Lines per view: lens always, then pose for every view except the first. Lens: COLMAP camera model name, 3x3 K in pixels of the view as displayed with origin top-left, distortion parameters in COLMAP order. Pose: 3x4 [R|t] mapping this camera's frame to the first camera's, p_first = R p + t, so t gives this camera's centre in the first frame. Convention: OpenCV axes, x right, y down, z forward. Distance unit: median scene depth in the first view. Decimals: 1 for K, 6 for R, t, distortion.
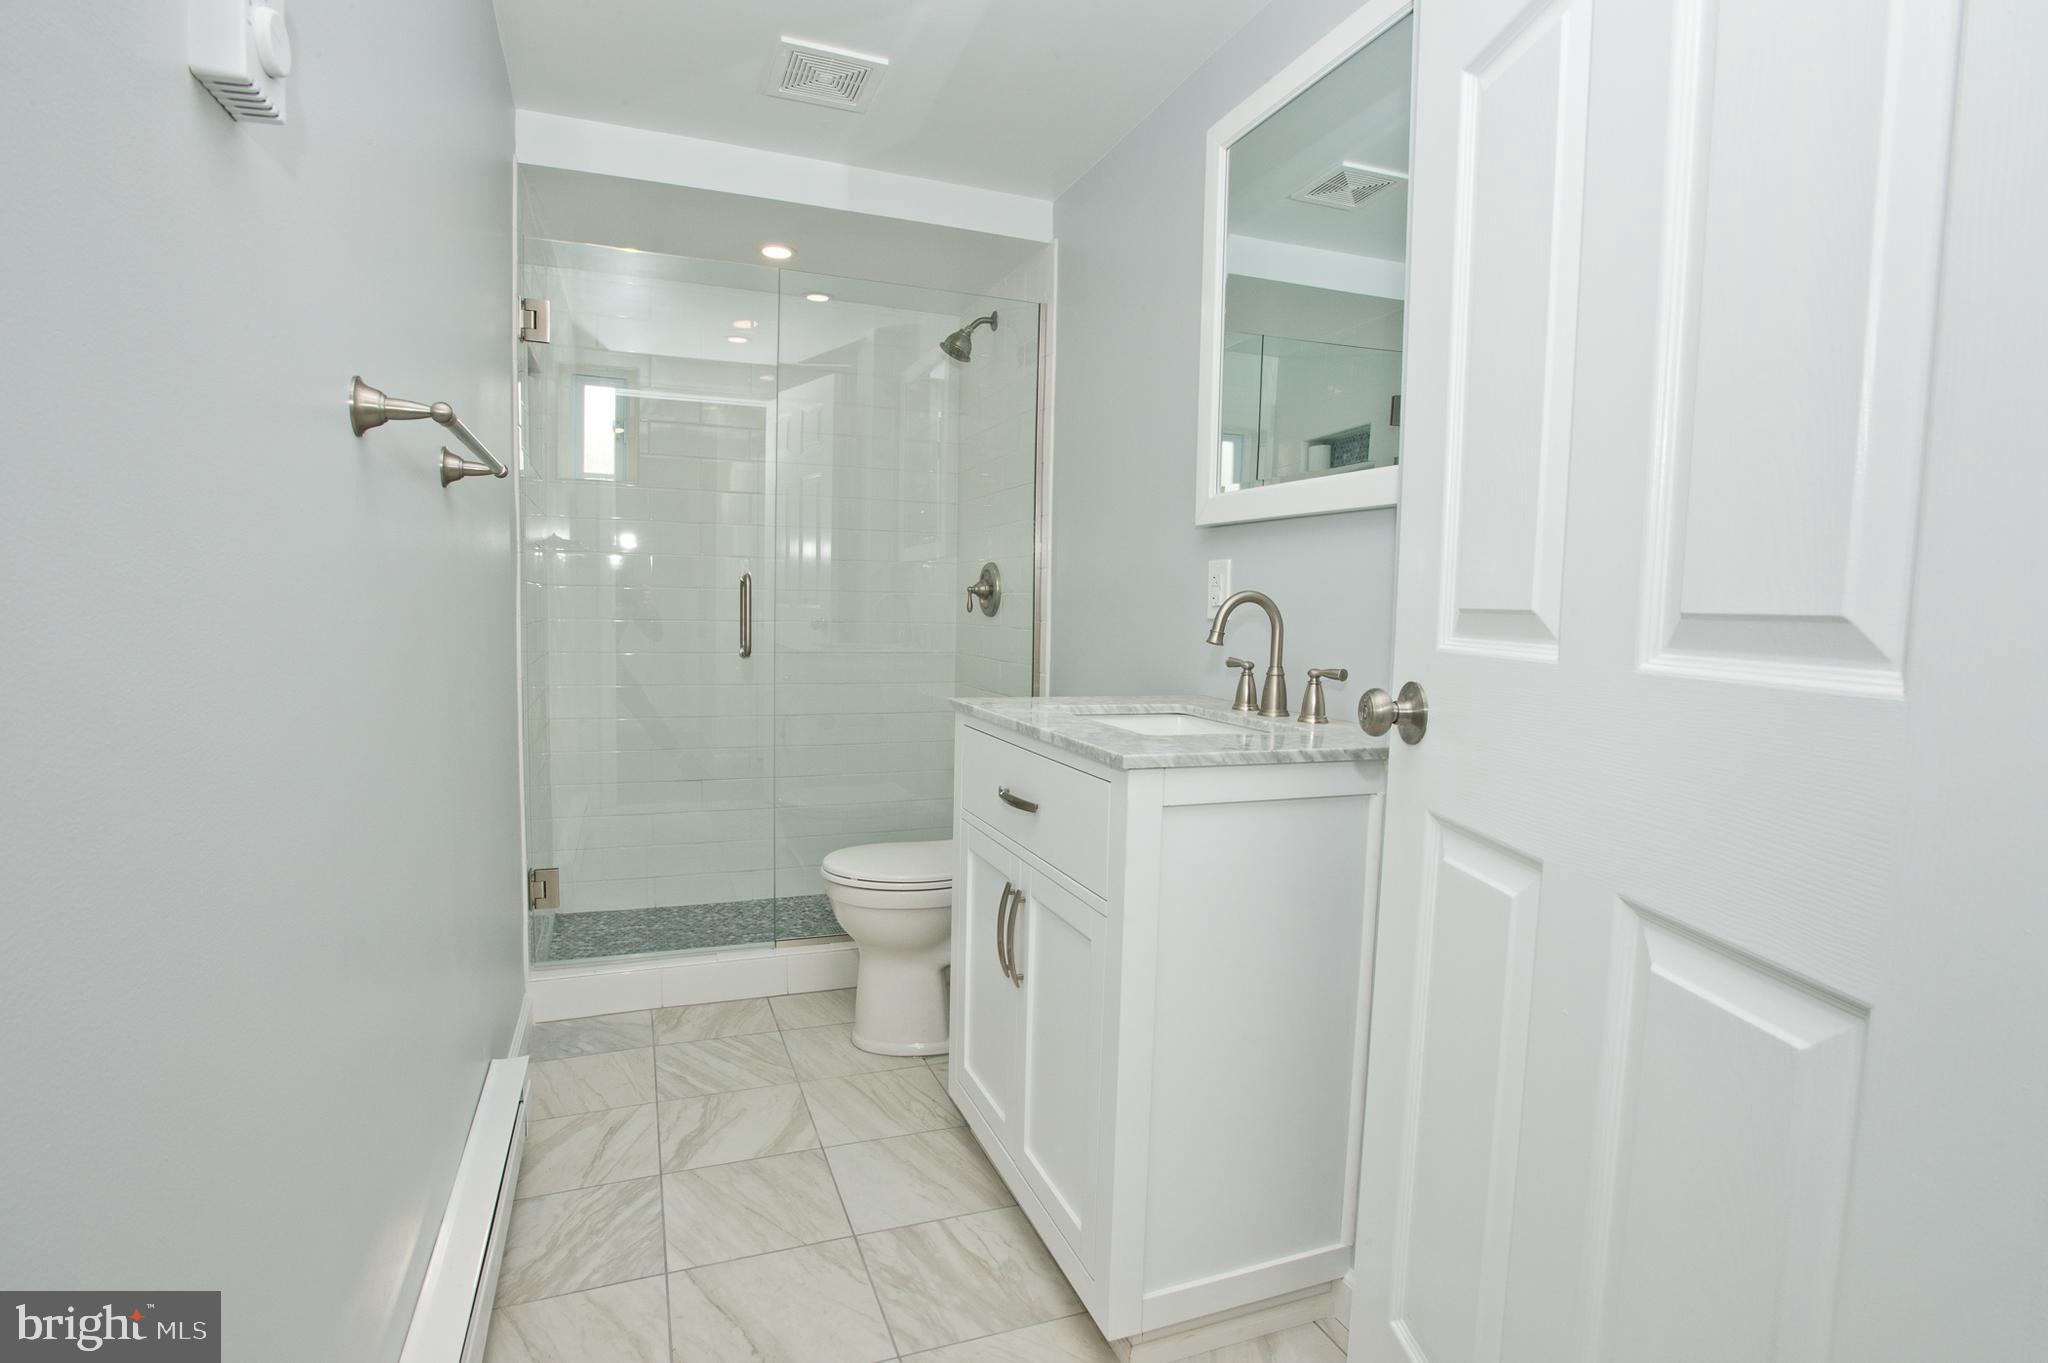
lens RADIAL K [[1001.2, 0, 1011.5], [0, 1001.2, 672.7], [0, 0, 1]] dist [-0.047509, 0.017752]
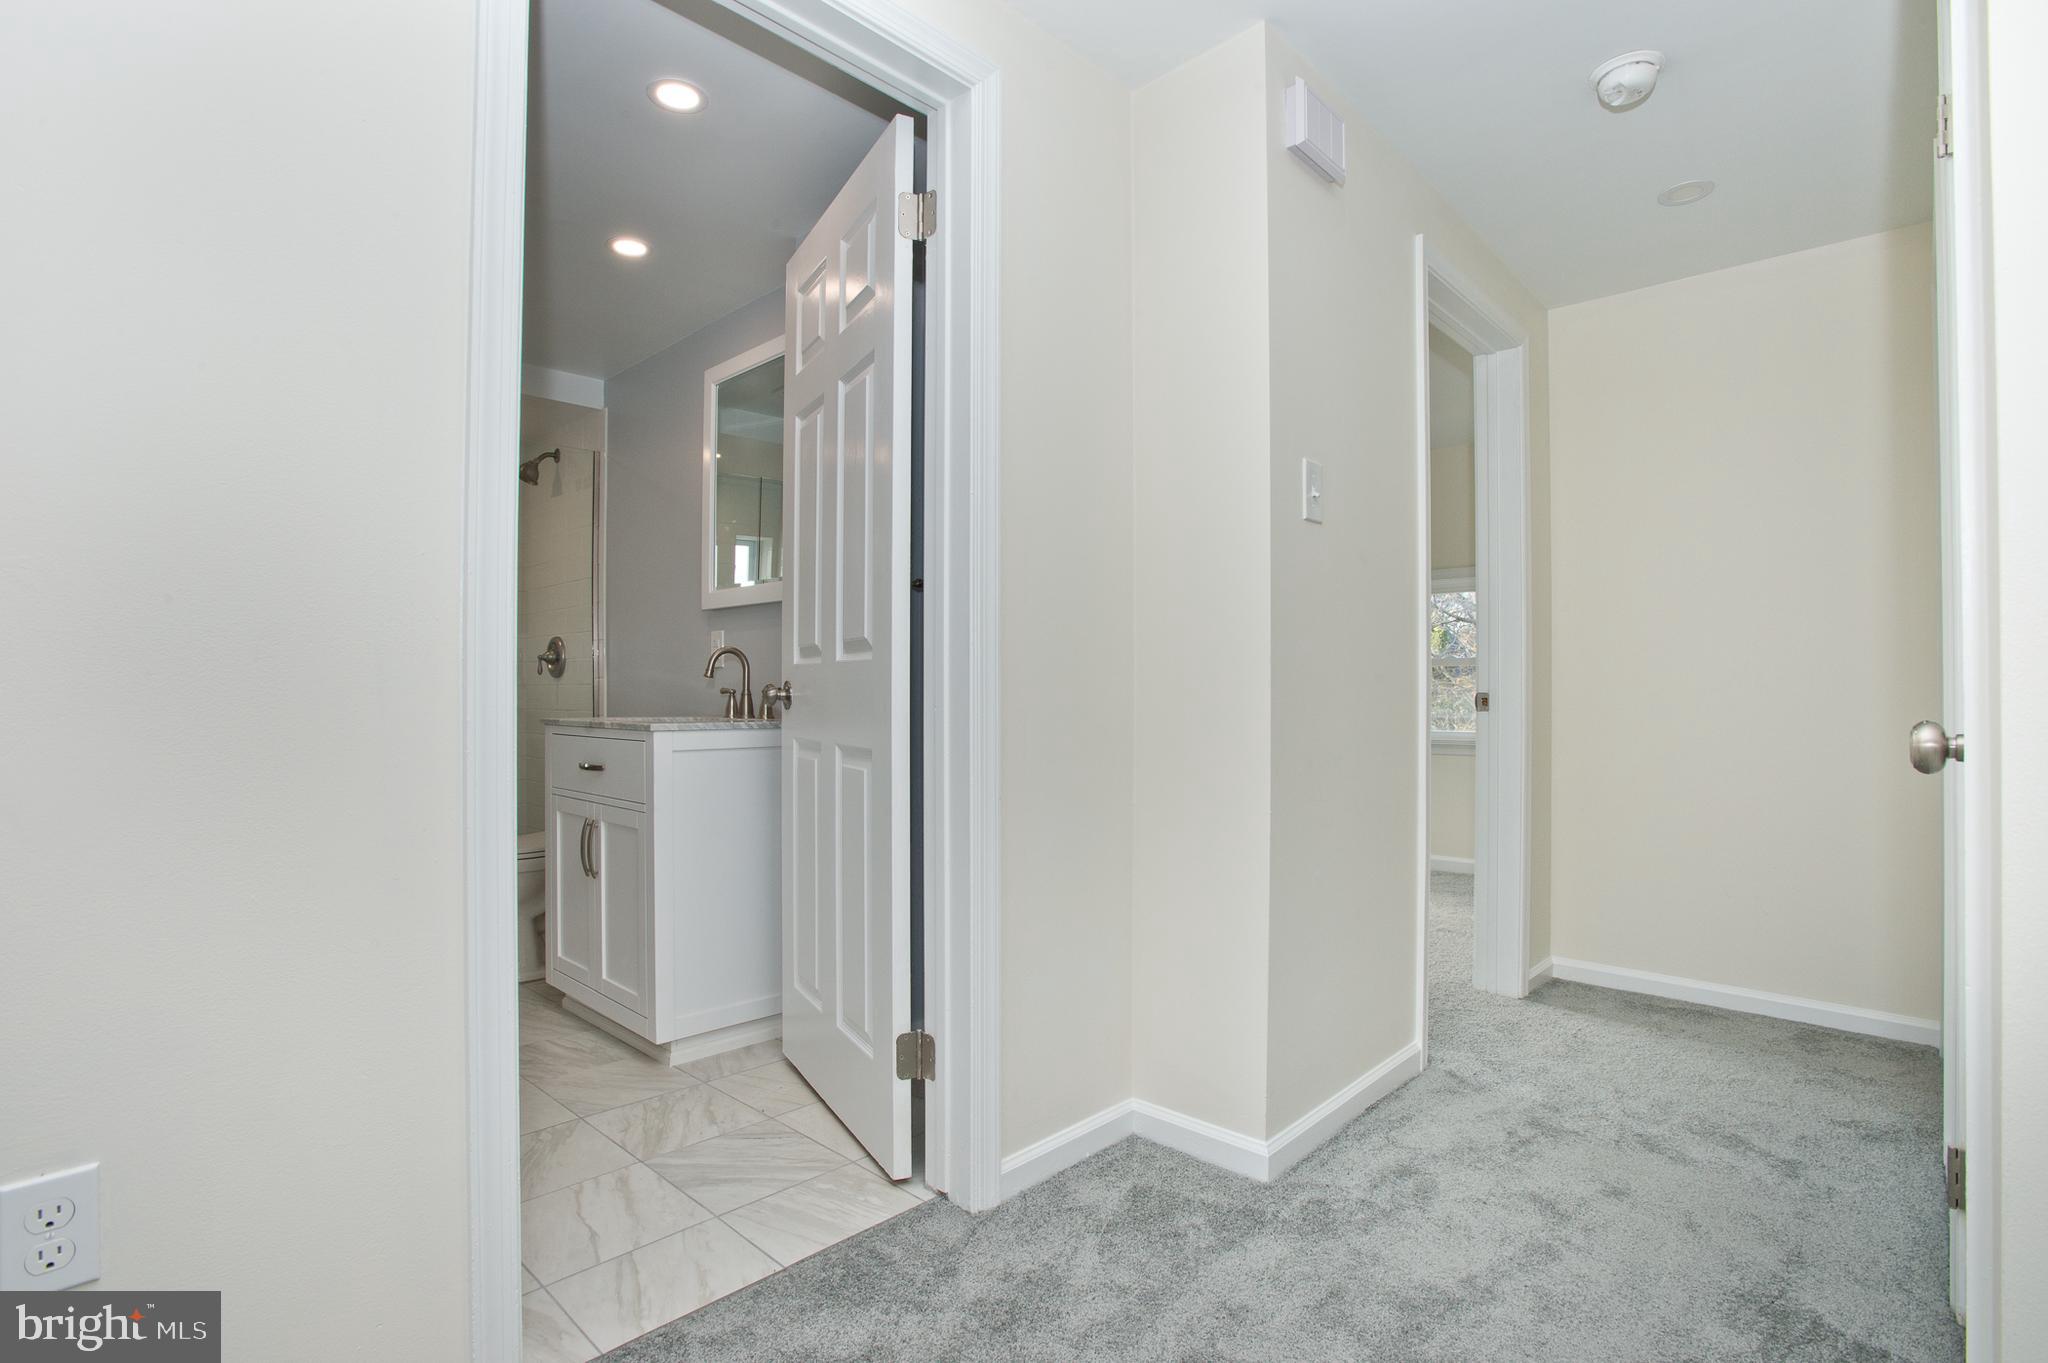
lens RADIAL K [[1001.2, 0, 1040.3], [0, 1001.2, 694.9], [0, 0, 1]] dist [-0.047509, 0.017752]
pose [[0.899099, -0.021776, 0.437204, -0.039599], [0.048520, 0.997565, -0.050096, 0.117556], [-0.435048, 0.066254, 0.897966, -0.820069]]
